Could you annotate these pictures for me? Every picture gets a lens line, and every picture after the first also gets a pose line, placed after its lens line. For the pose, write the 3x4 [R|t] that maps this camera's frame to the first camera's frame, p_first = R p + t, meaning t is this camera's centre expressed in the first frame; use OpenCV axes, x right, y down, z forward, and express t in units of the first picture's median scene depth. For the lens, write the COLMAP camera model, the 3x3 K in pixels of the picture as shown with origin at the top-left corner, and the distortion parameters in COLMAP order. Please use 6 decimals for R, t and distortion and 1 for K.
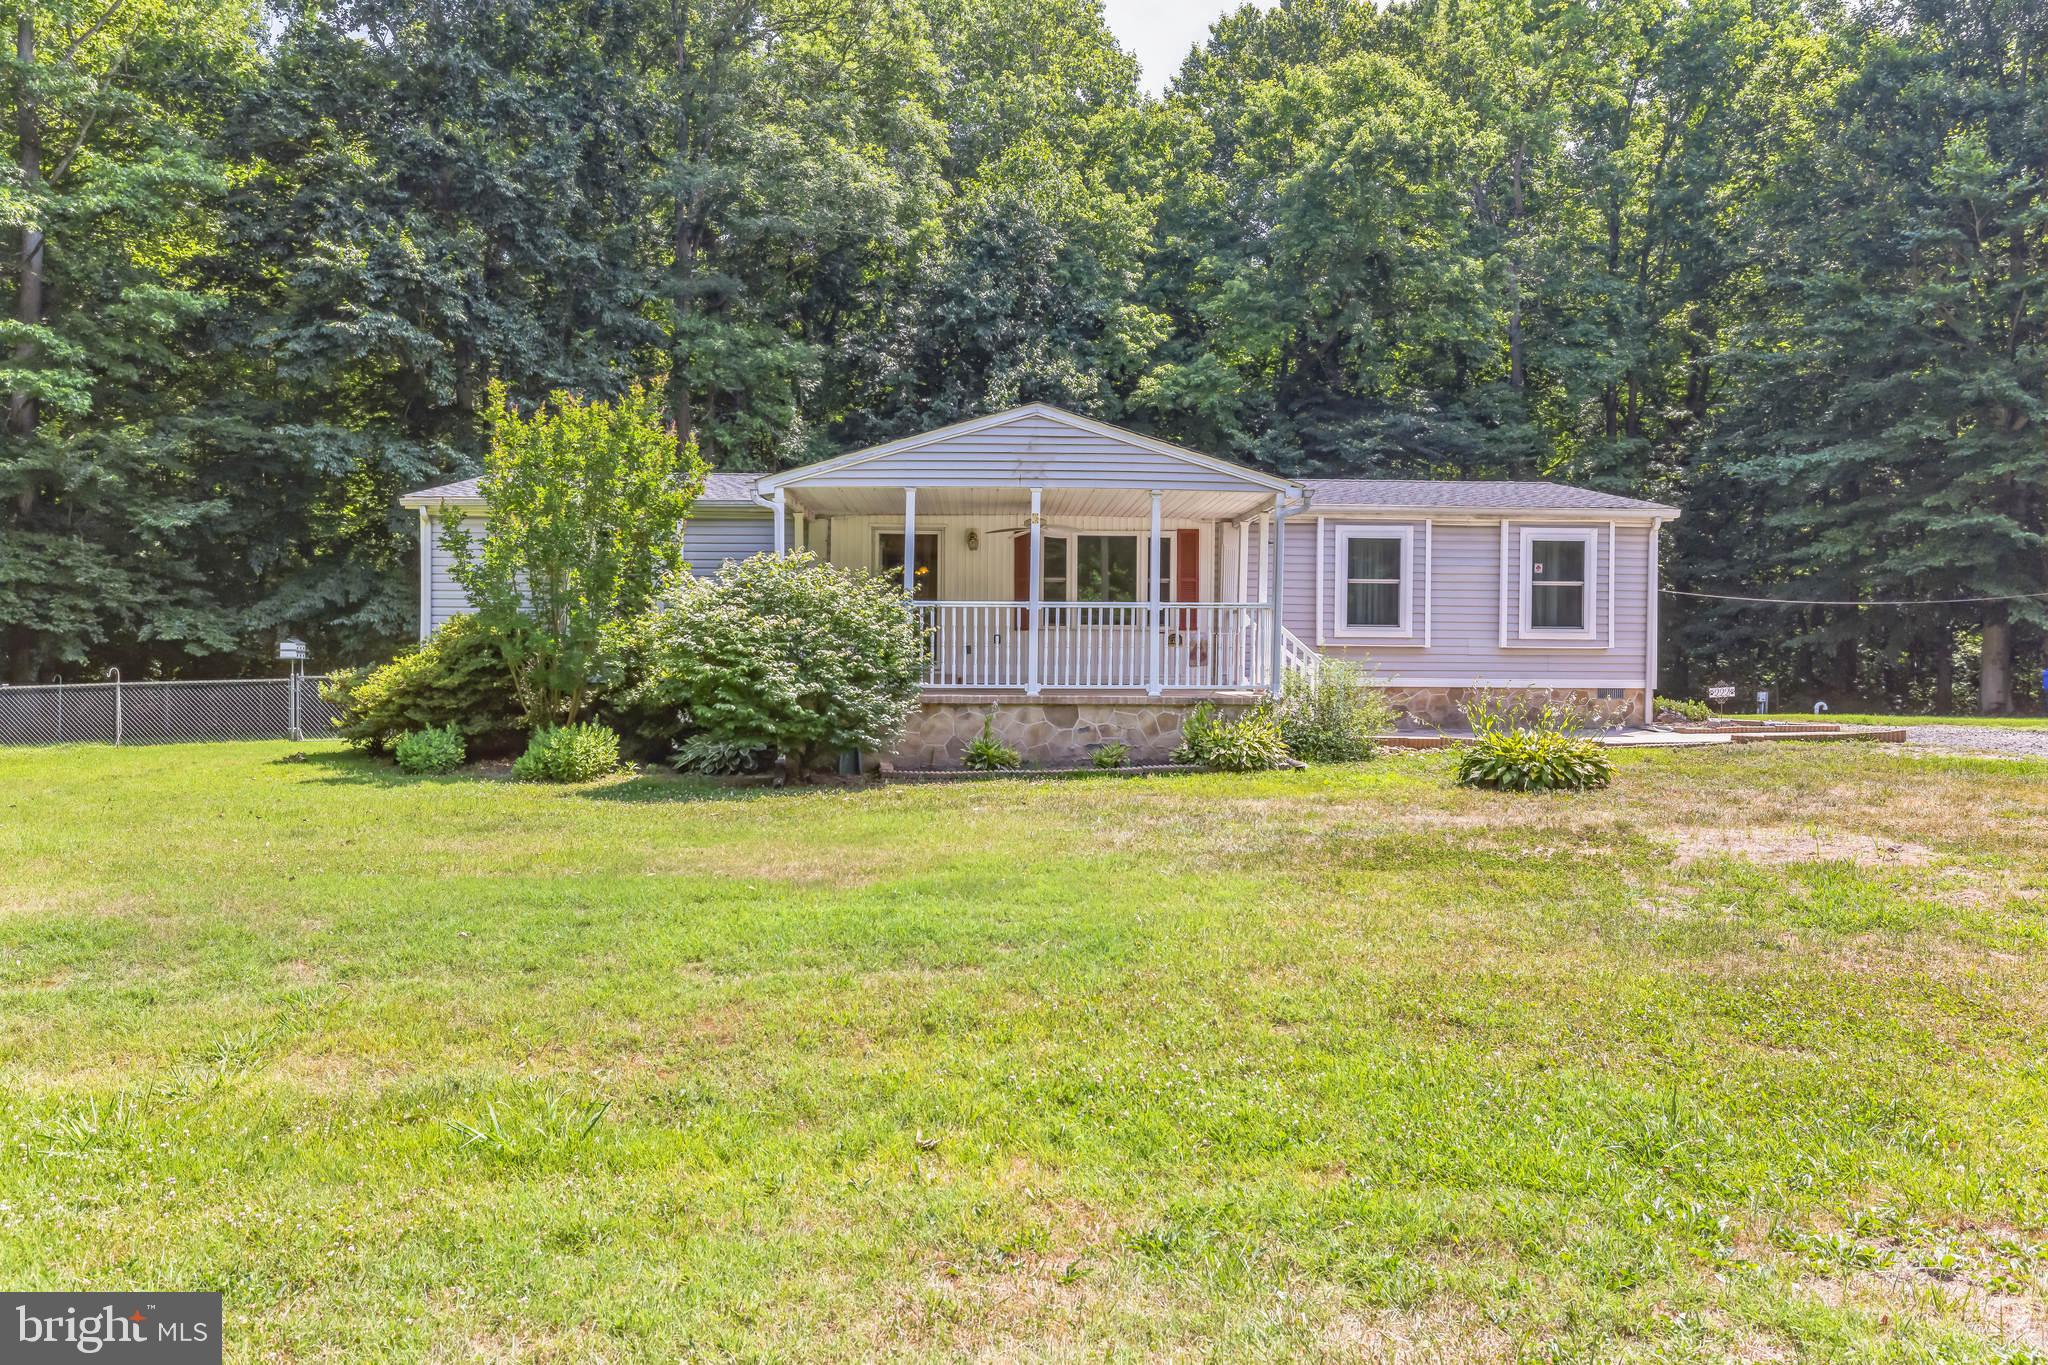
lens RADIAL K [[1385.0, 0, 1023.7], [0, 1385.0, 684.1], [0, 0, 1]] dist [0.003222, 0.003595]
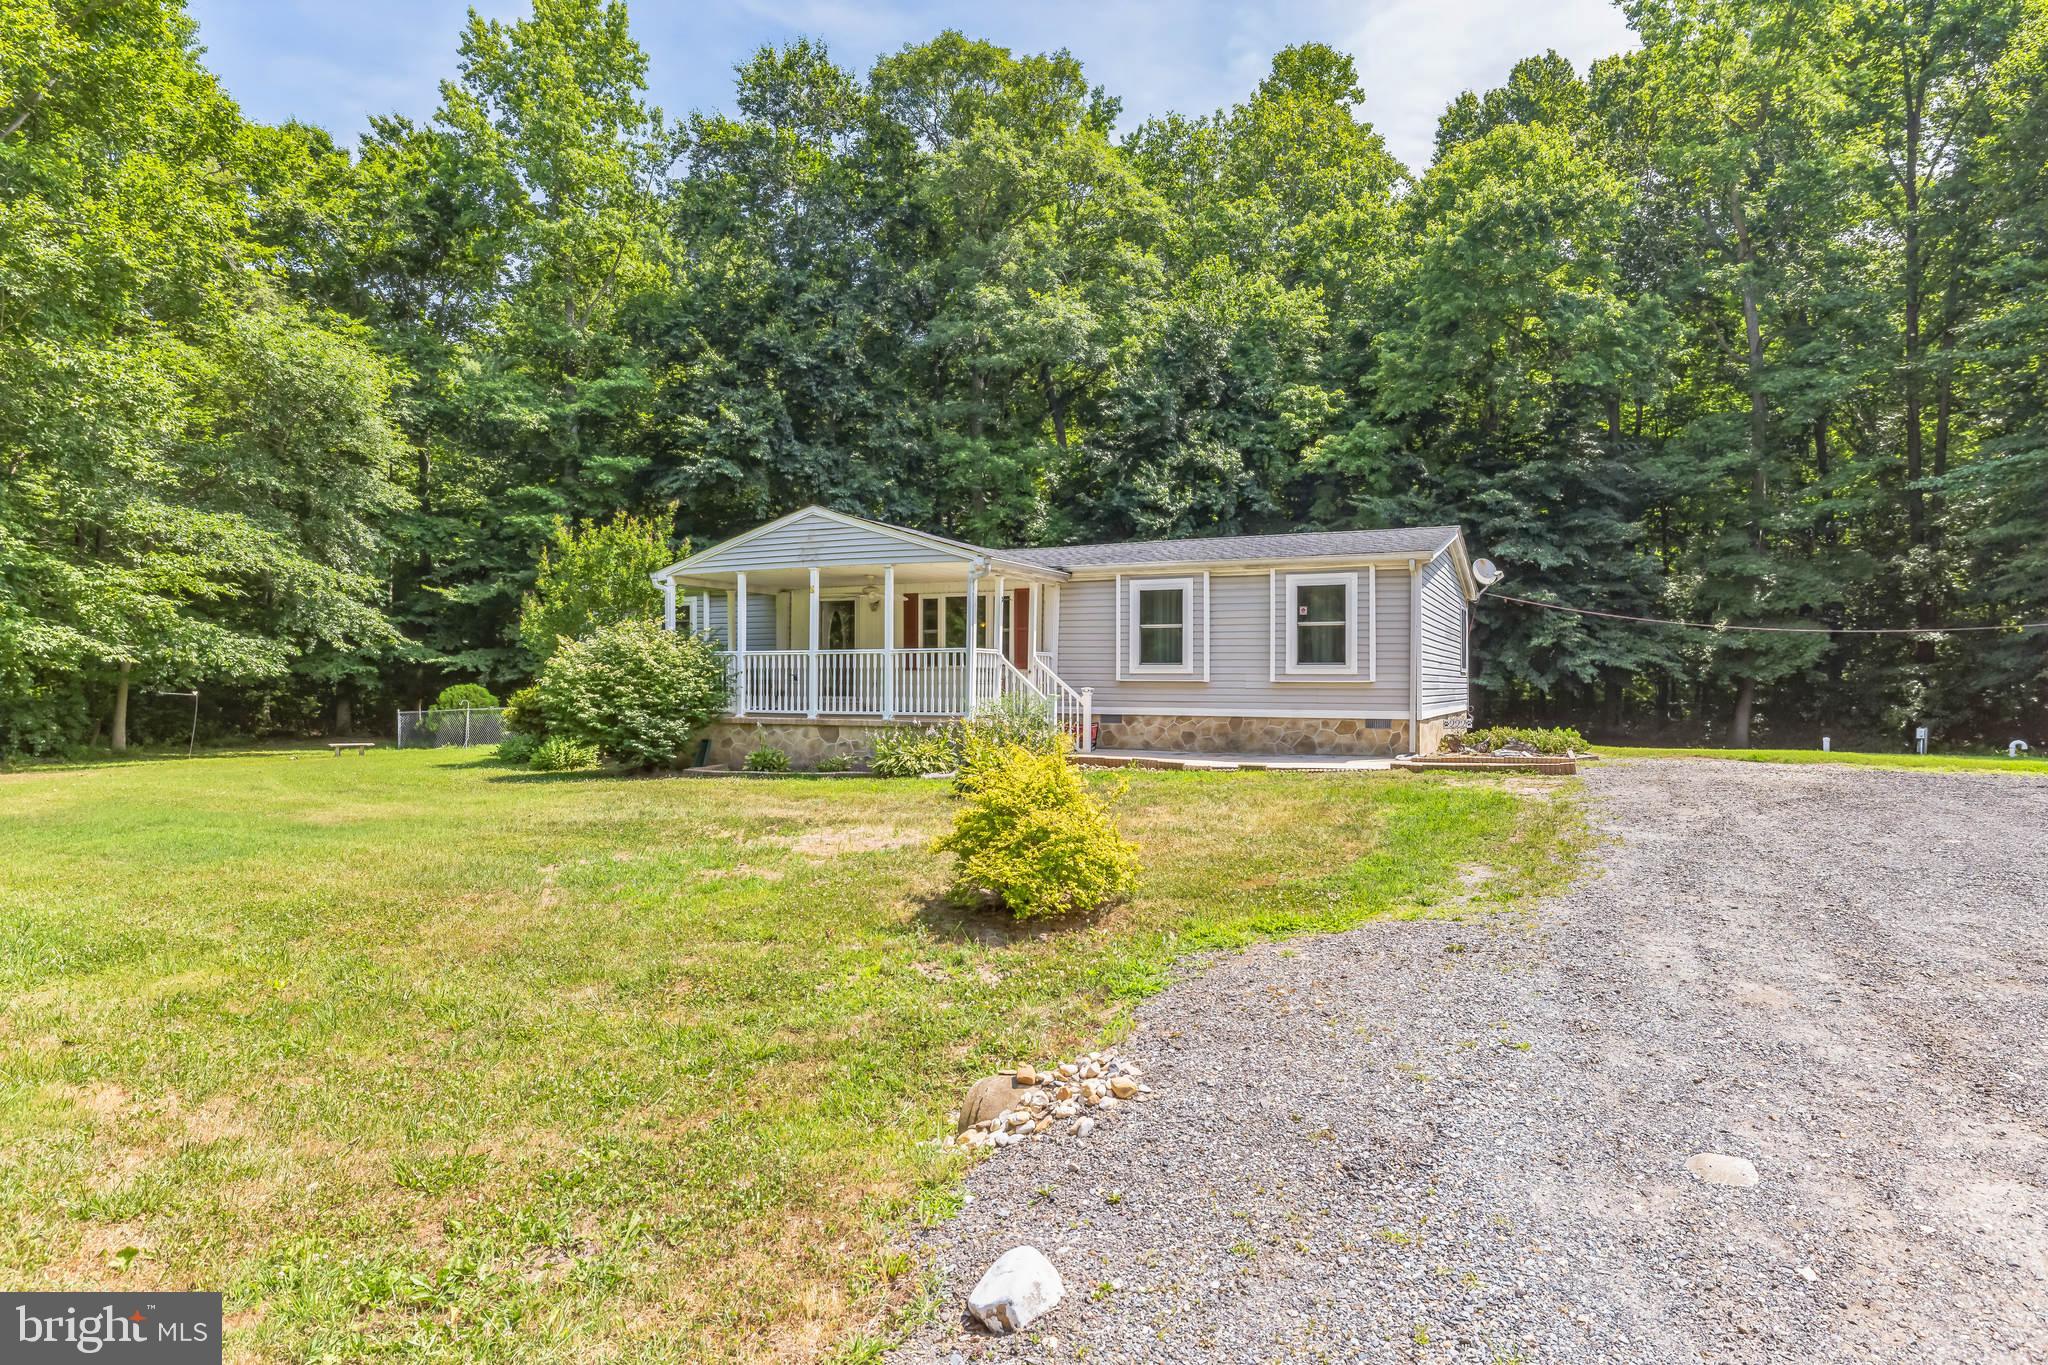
lens RADIAL K [[1195.1, 0, 1022.6], [0, 1195.1, 679.4], [0, 0, 1]] dist [0.003129, 0.000313]
pose [[0.888448, -0.006517, -0.458932, 0.612144], [-0.008967, 0.999462, -0.031552, 0.004175], [0.458890, 0.032148, 0.887911, 0.043093]]
